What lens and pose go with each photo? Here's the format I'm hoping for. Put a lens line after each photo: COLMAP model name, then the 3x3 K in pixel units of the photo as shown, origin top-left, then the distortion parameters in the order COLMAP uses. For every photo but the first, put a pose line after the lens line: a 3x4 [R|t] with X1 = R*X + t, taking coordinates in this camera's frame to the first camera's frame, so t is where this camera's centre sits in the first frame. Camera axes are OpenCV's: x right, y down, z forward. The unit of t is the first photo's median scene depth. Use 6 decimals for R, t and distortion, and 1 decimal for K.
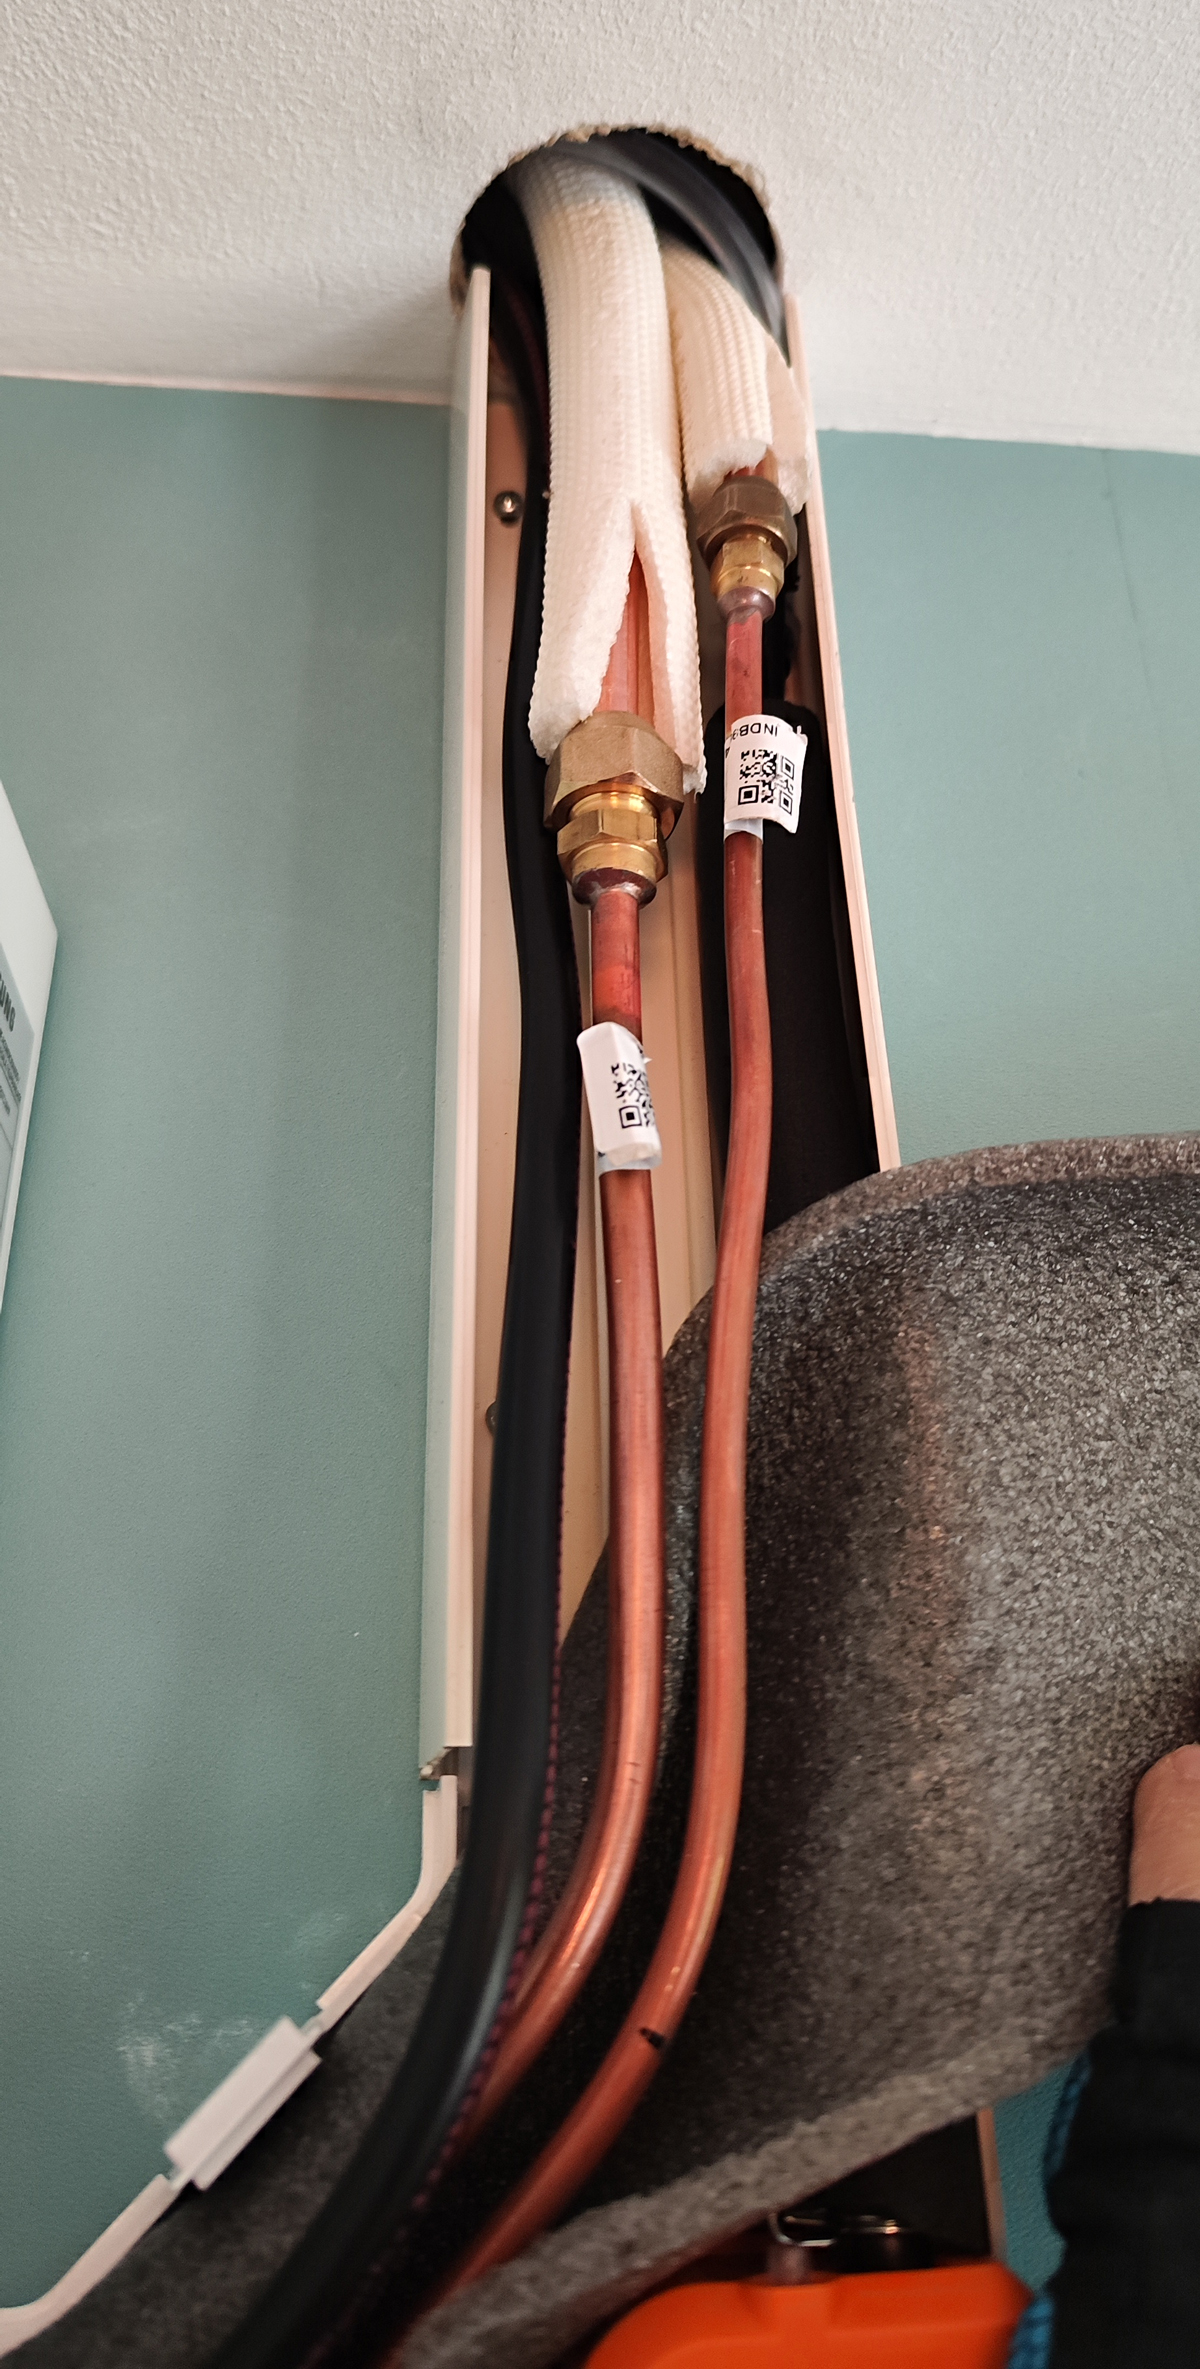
lens RADIAL K [[1623.4, 0, 600.0], [0, 1623.4, 1184.5], [0, 0, 1]] dist [-0.047448, 0.044597]
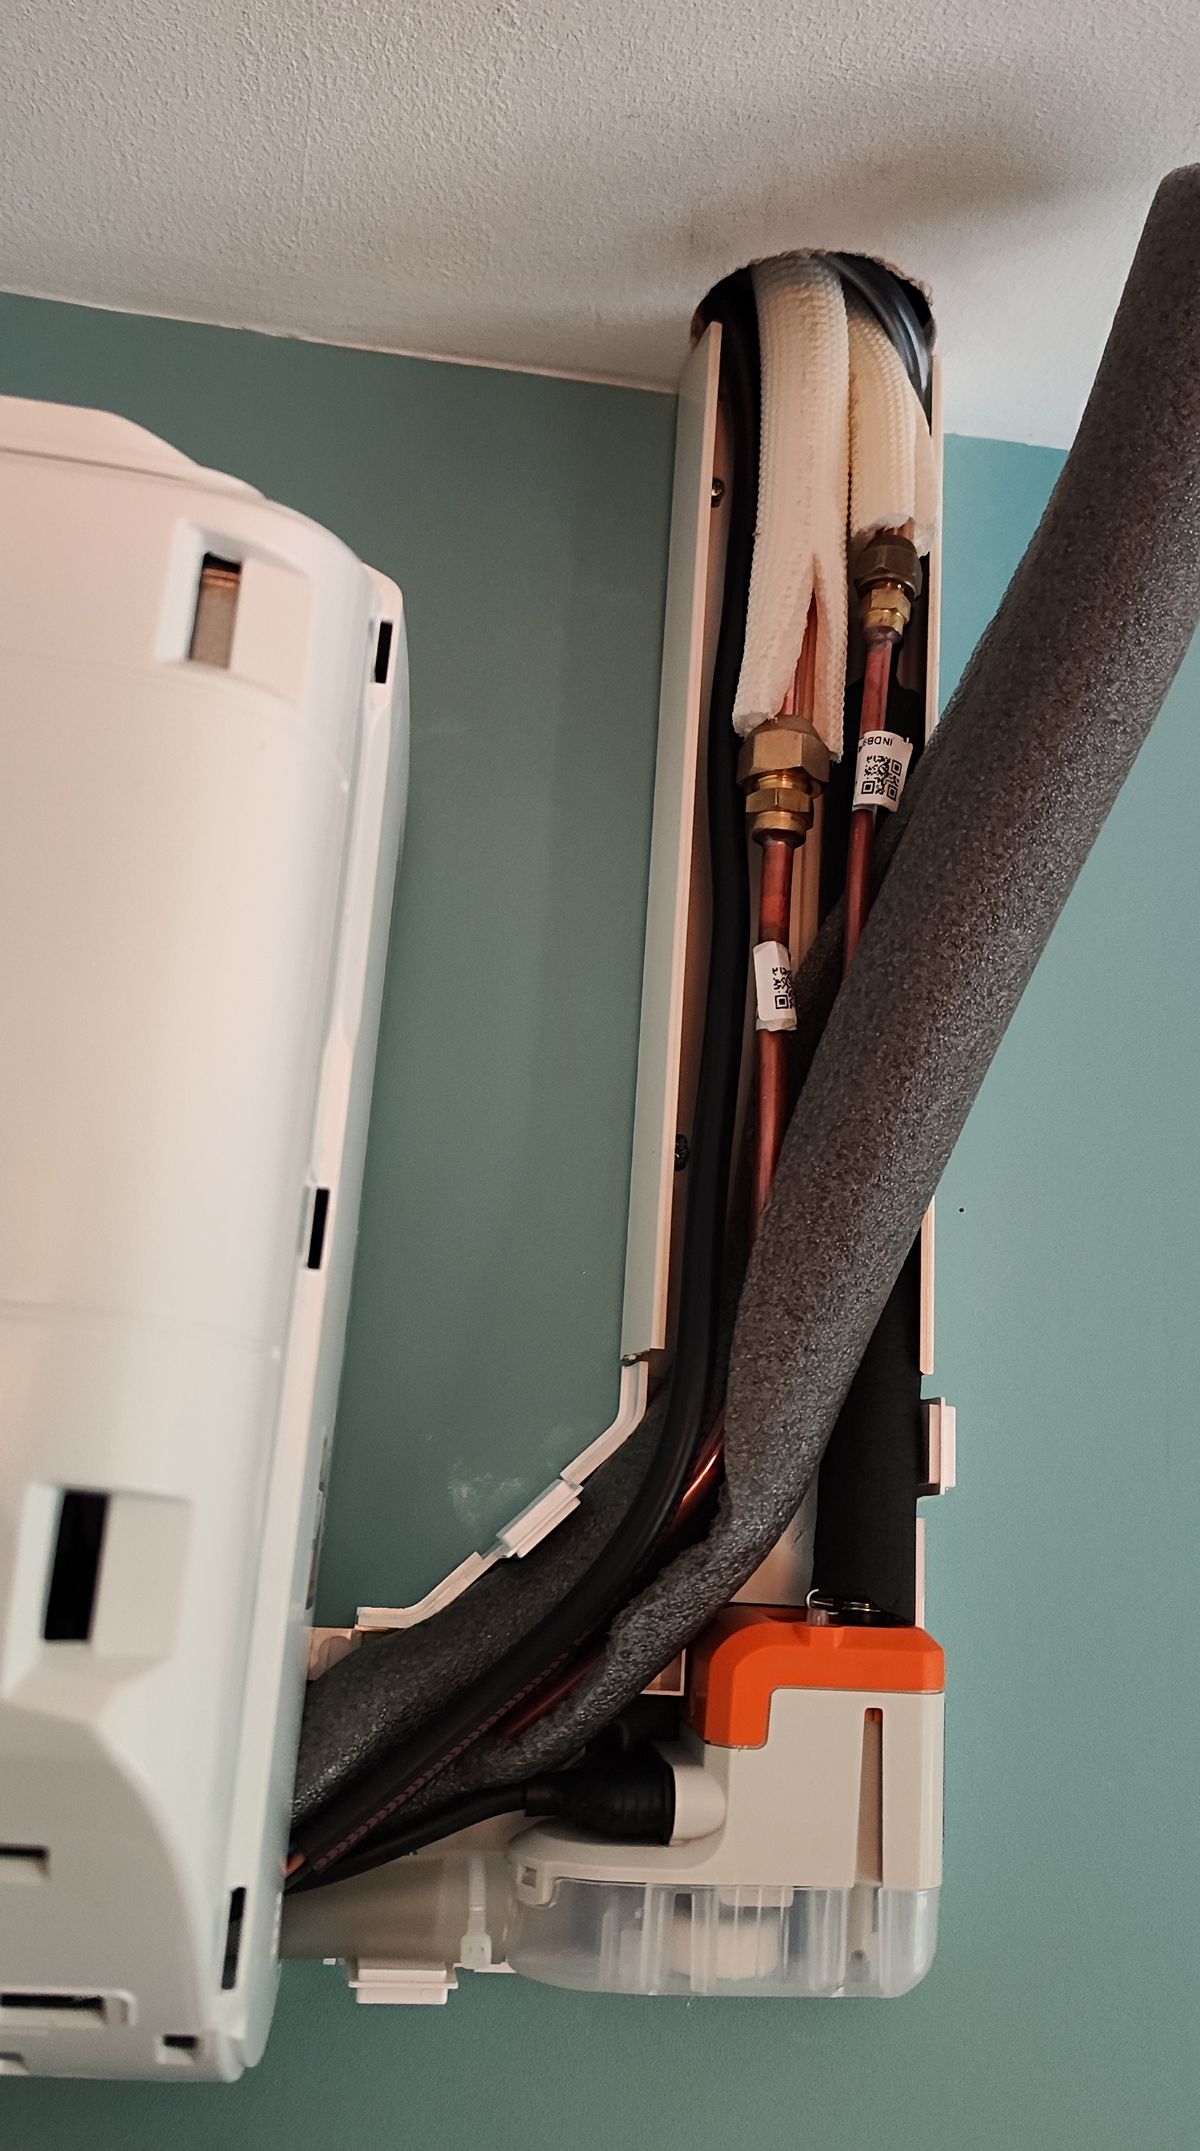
lens RADIAL K [[1507.4, 0, 600.0], [0, 1507.4, 1075.5], [0, 0, 1]] dist [-0.002531, 0.001437]
pose [[0.996061, 0.088340, 0.007656, -0.142946], [-0.088000, 0.974237, 0.207648, -0.225573], [0.010885, -0.207504, 0.978174, -0.449957]]
